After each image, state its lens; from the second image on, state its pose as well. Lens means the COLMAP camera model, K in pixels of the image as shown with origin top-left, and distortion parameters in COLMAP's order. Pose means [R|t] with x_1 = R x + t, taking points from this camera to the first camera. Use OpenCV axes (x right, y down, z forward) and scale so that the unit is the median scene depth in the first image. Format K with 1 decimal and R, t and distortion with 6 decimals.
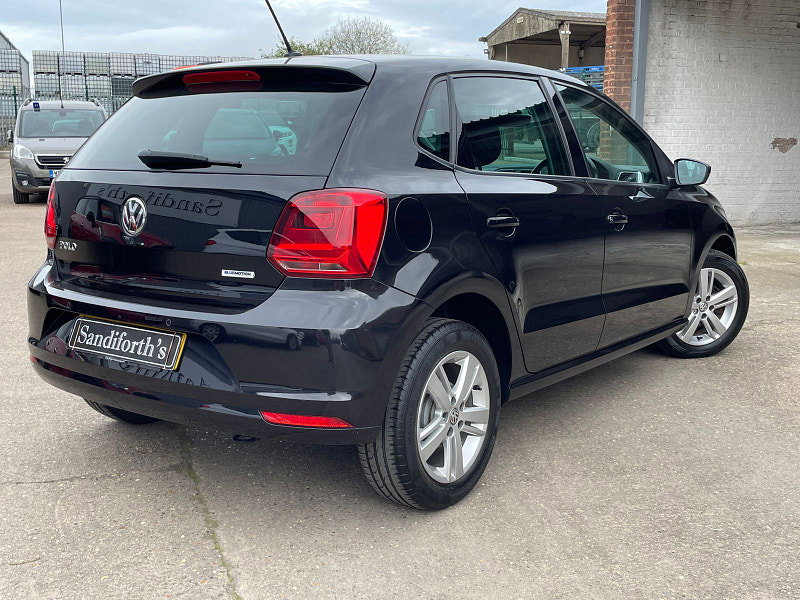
lens RADIAL K [[891.4, 0, 404.1], [0, 891.4, 300.7], [0, 0, 1]] dist [0.050783, 0.000000]
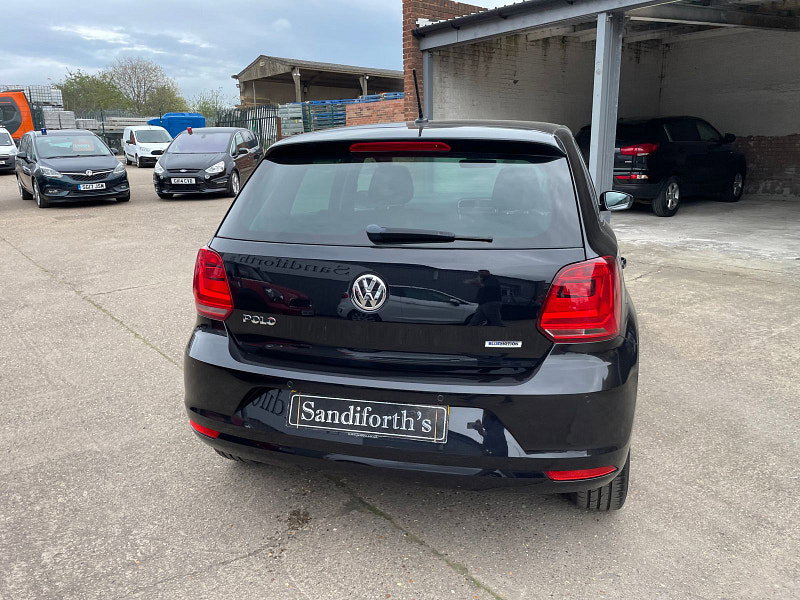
lens RADIAL K [[598.5, 0, 420.0], [0, 598.5, 294.7], [0, 0, 1]] dist [0.081645, -0.102030]
pose [[0.930291, -0.096882, 0.353796, -0.468483], [0.075814, 0.994449, 0.072968, -0.131997], [-0.358902, -0.041059, 0.932472, 0.334700]]
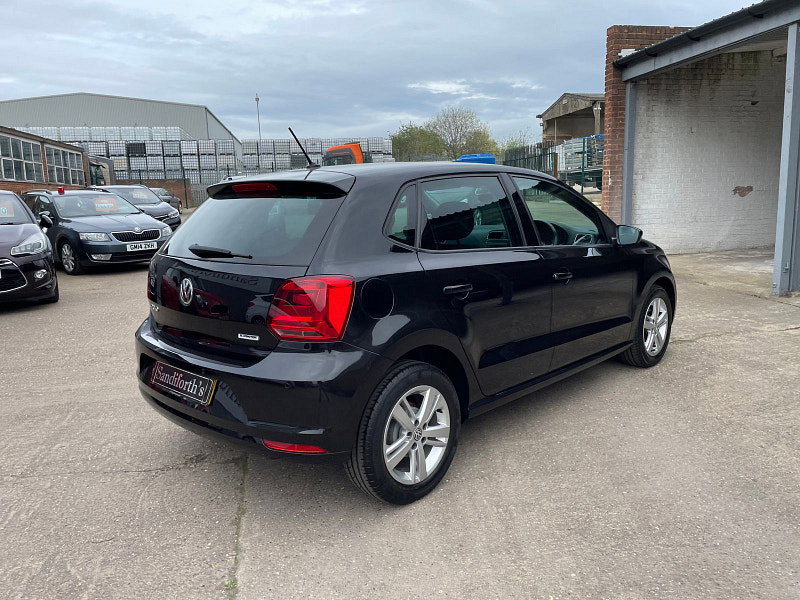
lens RADIAL K [[598.5, 0, 409.2], [0, 598.5, 299.9], [0, 0, 1]] dist [0.081645, -0.102030]
pose [[0.991467, -0.010868, -0.129903, 0.165010], [0.011548, 0.999923, 0.004485, -0.078904], [0.129844, -0.005947, 0.991517, 0.095045]]
